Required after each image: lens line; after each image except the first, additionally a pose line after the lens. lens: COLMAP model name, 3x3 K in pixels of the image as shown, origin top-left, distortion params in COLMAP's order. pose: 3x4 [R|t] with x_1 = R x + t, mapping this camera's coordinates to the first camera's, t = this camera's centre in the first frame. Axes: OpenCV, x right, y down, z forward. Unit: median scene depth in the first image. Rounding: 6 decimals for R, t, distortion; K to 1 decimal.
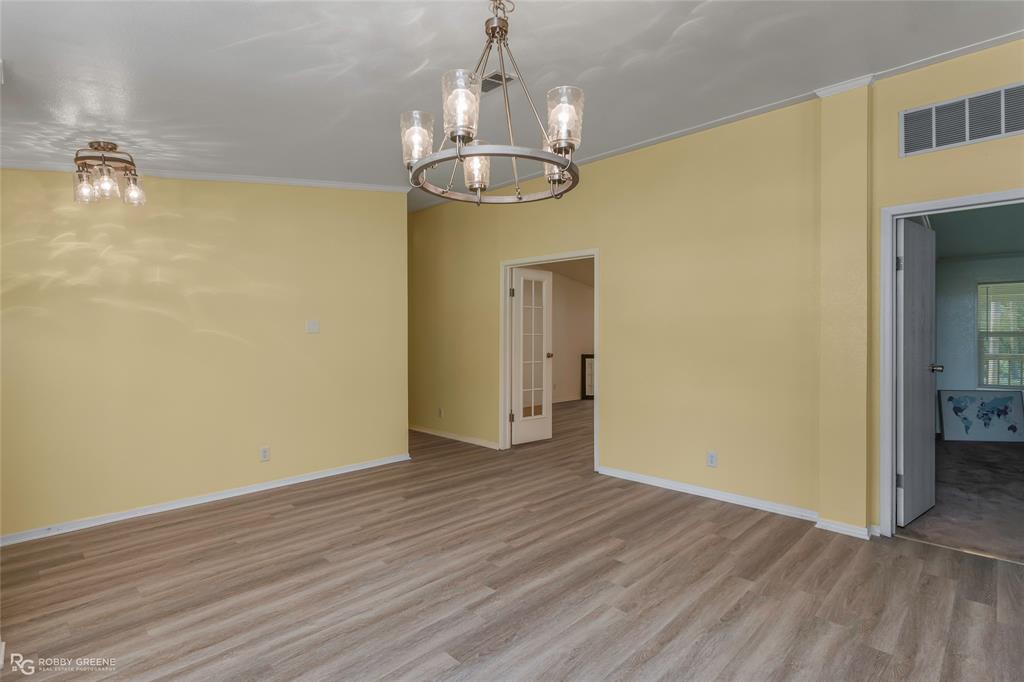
lens RADIAL K [[502.3, 0, 514.6], [0, 502.3, 335.5], [0, 0, 1]] dist [0.001821, 0.000468]
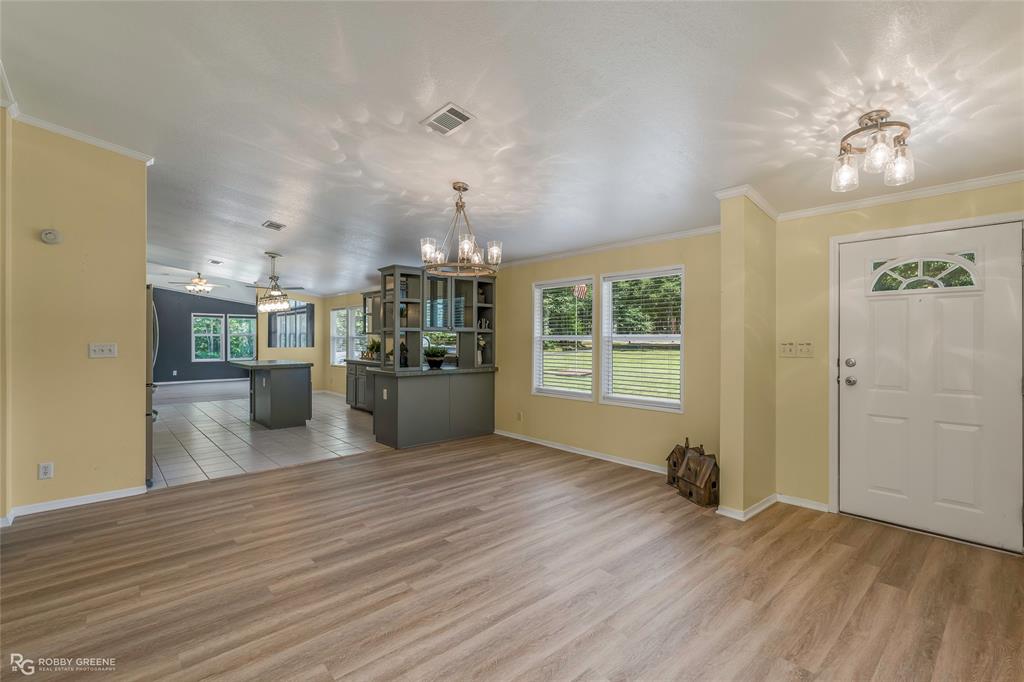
lens RADIAL K [[458.3, 0, 511.1], [0, 458.3, 337.5], [0, 0, 1]] dist [-0.001744, -0.000150]
pose [[-0.997260, 0.002435, 0.073936, -0.237090], [0.002206, 0.999993, -0.003181, 0.002162], [-0.073944, -0.003009, -0.997258, 1.737865]]
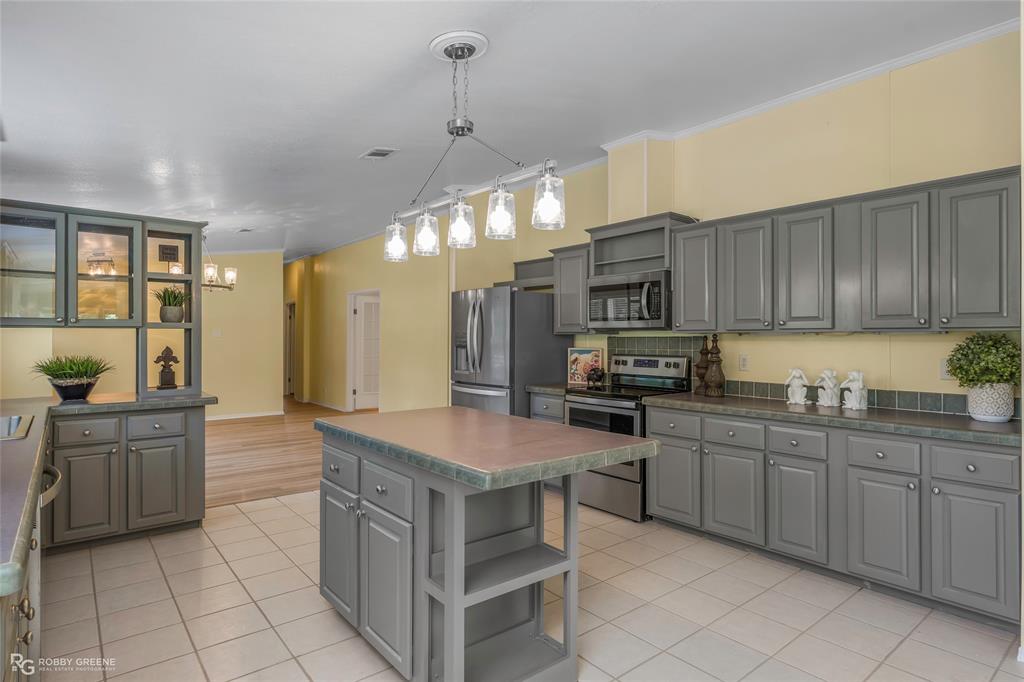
lens RADIAL K [[550.3, 0, 515.9], [0, 550.3, 336.4], [0, 0, 1]] dist [-0.003545, -0.000784]
pose [[0.993412, 0.005072, -0.114481, 1.242533], [-0.005507, 0.999979, -0.003485, -0.008831], [0.114461, 0.004092, 0.993419, -1.155071]]
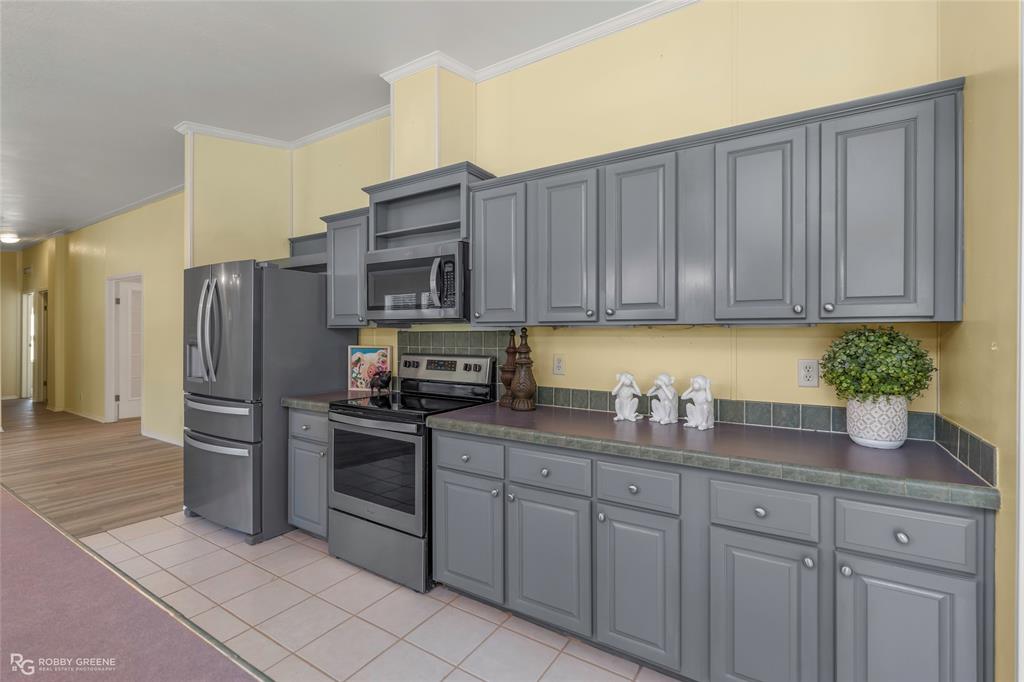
lens RADIAL K [[458.3, 0, 511.1], [0, 458.3, 337.5], [0, 0, 1]] dist [-0.001744, -0.000150]
pose [[0.980807, 0.003637, 0.194945, 1.372116], [-0.005067, 0.999964, 0.006838, -0.008948], [-0.194914, -0.007694, 0.980790, -0.635563]]
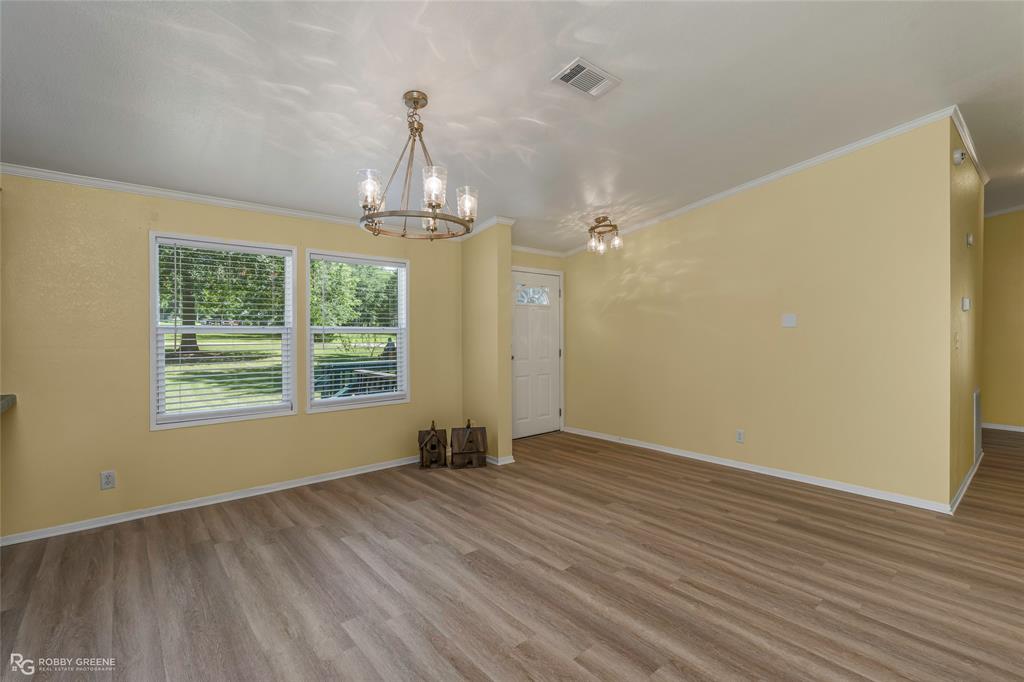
lens RADIAL K [[465.8, 0, 513.9], [0, 465.8, 331.8], [0, 0, 1]] dist [-0.000797, 0.000572]
pose [[-0.091209, 0.000770, -0.995831, 0.762289], [-0.001140, 0.999999, 0.000878, 0.006974], [0.995831, 0.001215, -0.091208, 0.799434]]
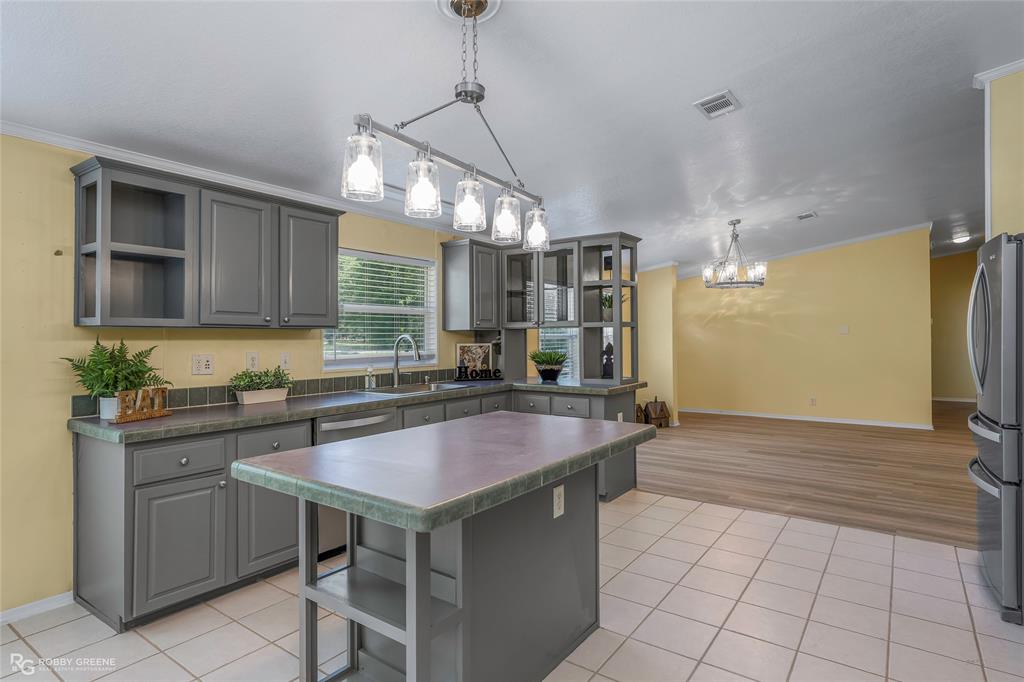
lens RADIAL K [[550.3, 0, 515.9], [0, 550.3, 336.4], [0, 0, 1]] dist [-0.003545, -0.000784]
pose [[0.152392, 0.002026, -0.988318, 1.727160], [0.003694, 0.999990, 0.002619, -0.006907], [0.988313, -0.004050, 0.152383, -0.469792]]
